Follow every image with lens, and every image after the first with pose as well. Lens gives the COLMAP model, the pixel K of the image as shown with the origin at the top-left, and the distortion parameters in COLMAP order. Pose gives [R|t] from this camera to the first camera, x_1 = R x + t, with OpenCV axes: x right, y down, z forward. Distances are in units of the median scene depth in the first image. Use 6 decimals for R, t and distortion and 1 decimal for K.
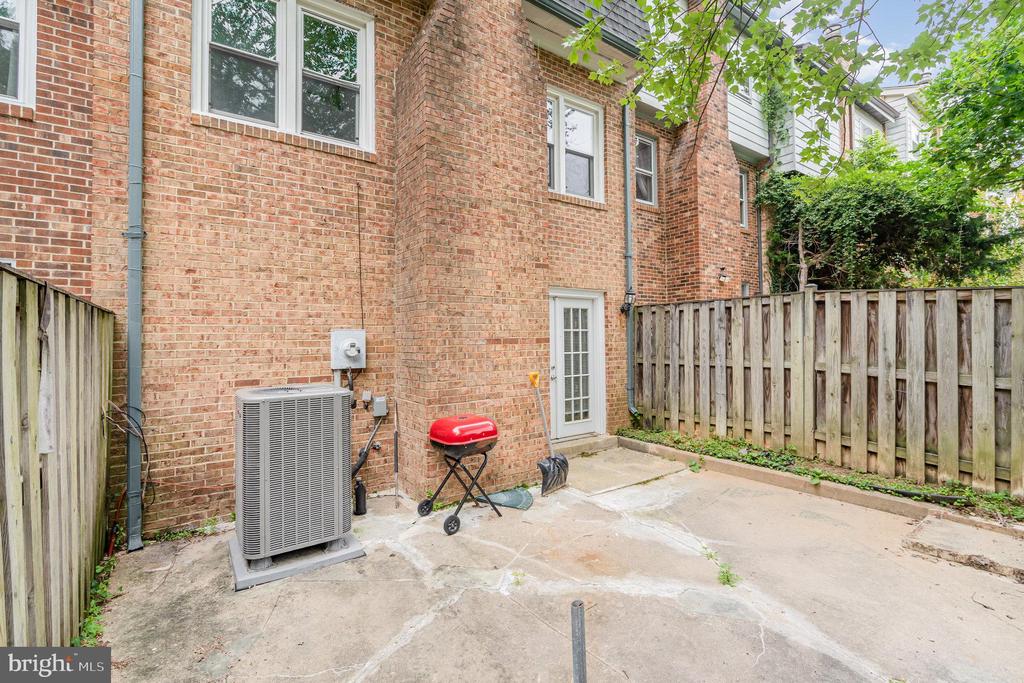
lens RADIAL K [[460.7, 0, 521.7], [0, 460.7, 332.8], [0, 0, 1]] dist [-0.005243, 0.000030]
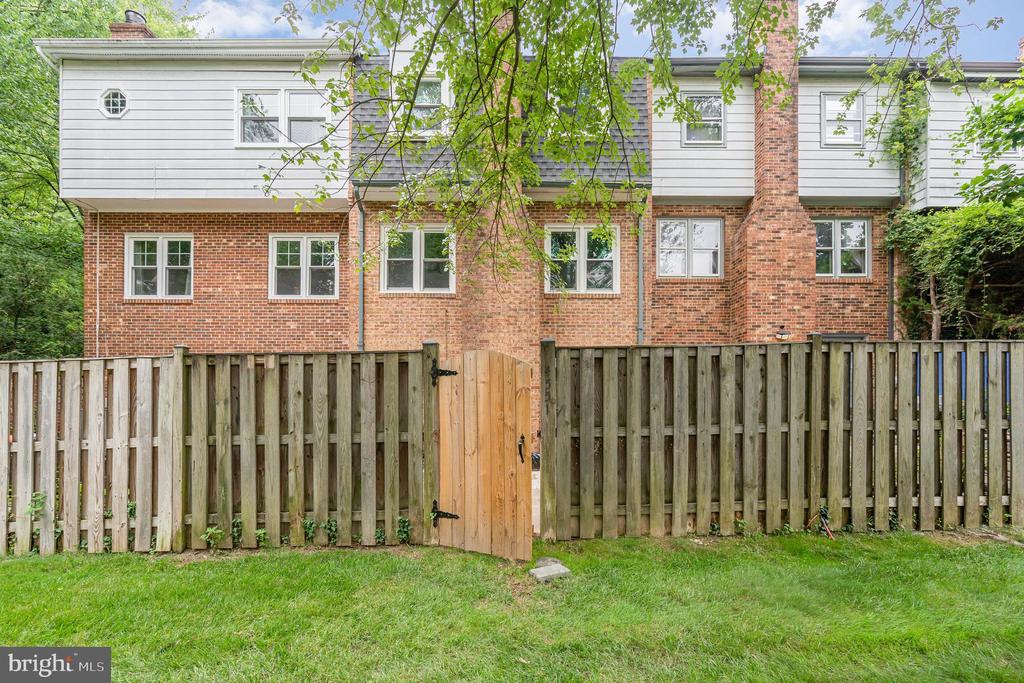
lens RADIAL K [[460.7, 0, 509.3], [0, 460.7, 400.7], [0, 0, 1]] dist [-0.005243, 0.000030]
pose [[0.820664, 0.020308, -0.571049, 1.034244], [-0.006289, 0.999629, 0.026511, 0.020240], [0.571376, -0.018166, 0.820488, -0.512227]]
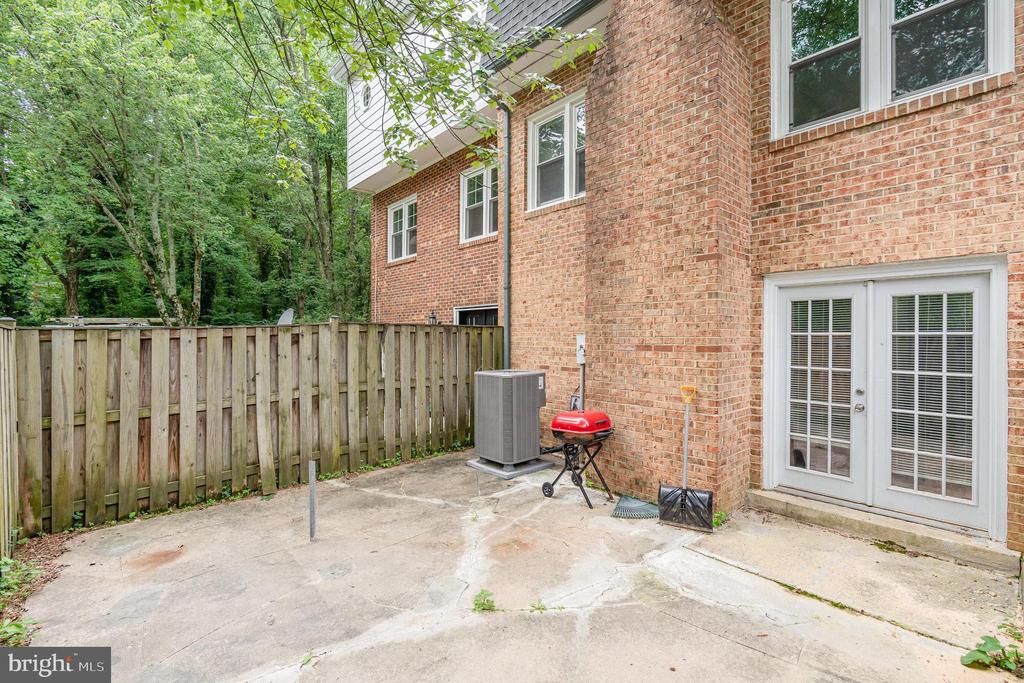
lens RADIAL K [[460.7, 0, 506.4], [0, 460.7, 339.7], [0, 0, 1]] dist [-0.005243, 0.000030]
pose [[0.101287, 0.024788, -0.994548, 0.883947], [0.016900, 0.999502, 0.026633, -0.030009], [0.994714, -0.019505, 0.100818, 0.609081]]
